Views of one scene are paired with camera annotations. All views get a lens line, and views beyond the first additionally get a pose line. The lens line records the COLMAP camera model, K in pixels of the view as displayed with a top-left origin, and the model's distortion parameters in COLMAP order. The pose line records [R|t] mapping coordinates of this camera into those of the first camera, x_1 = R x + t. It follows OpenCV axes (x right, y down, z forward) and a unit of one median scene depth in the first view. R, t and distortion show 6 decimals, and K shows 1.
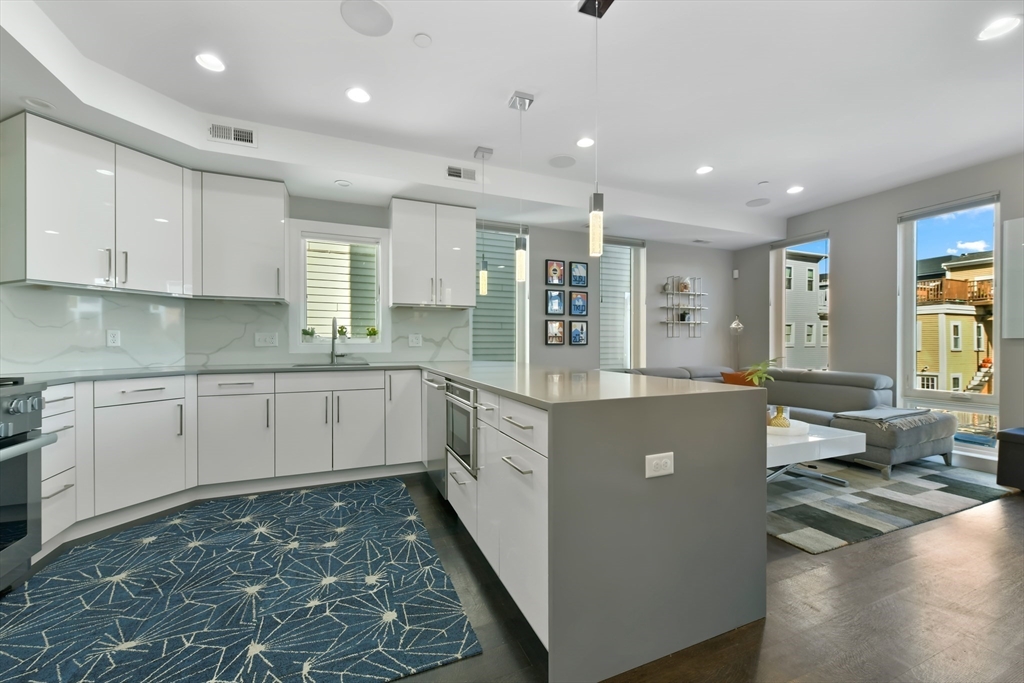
lens RADIAL K [[408.0, 0, 511.9], [0, 408.0, 345.2], [0, 0, 1]] dist [0.002627, -0.001733]
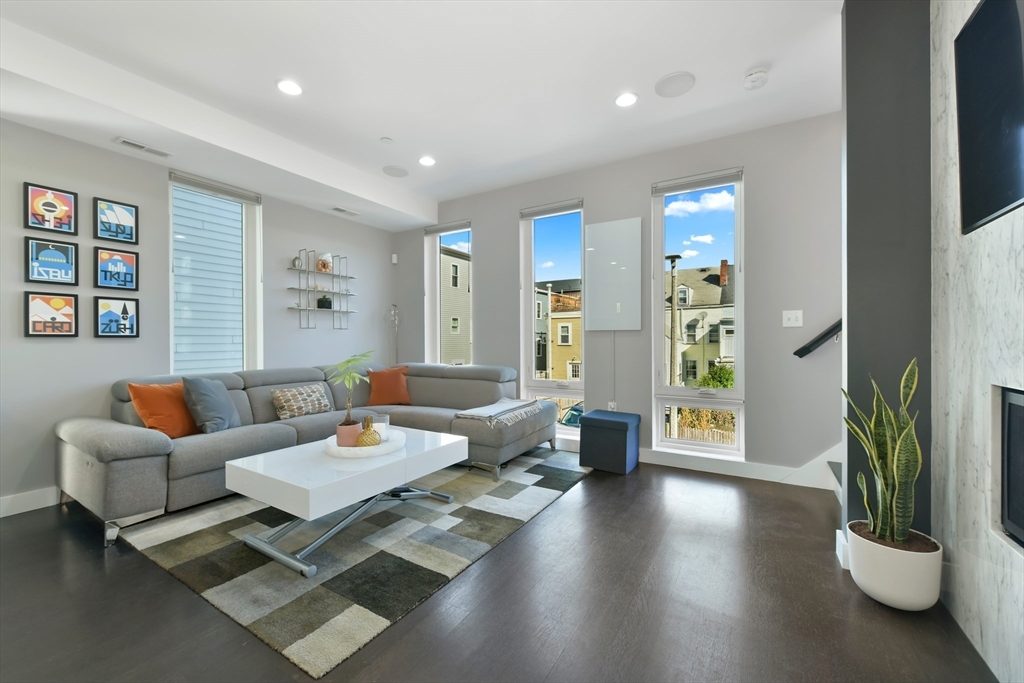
lens RADIAL K [[408.0, 0, 511.2], [0, 408.0, 340.6], [0, 0, 1]] dist [0.002627, -0.001733]
pose [[0.810189, -0.002945, 0.586161, 0.319735], [0.005793, 0.999979, -0.002982, 0.010681], [-0.586140, 0.005812, 0.810189, 0.180277]]
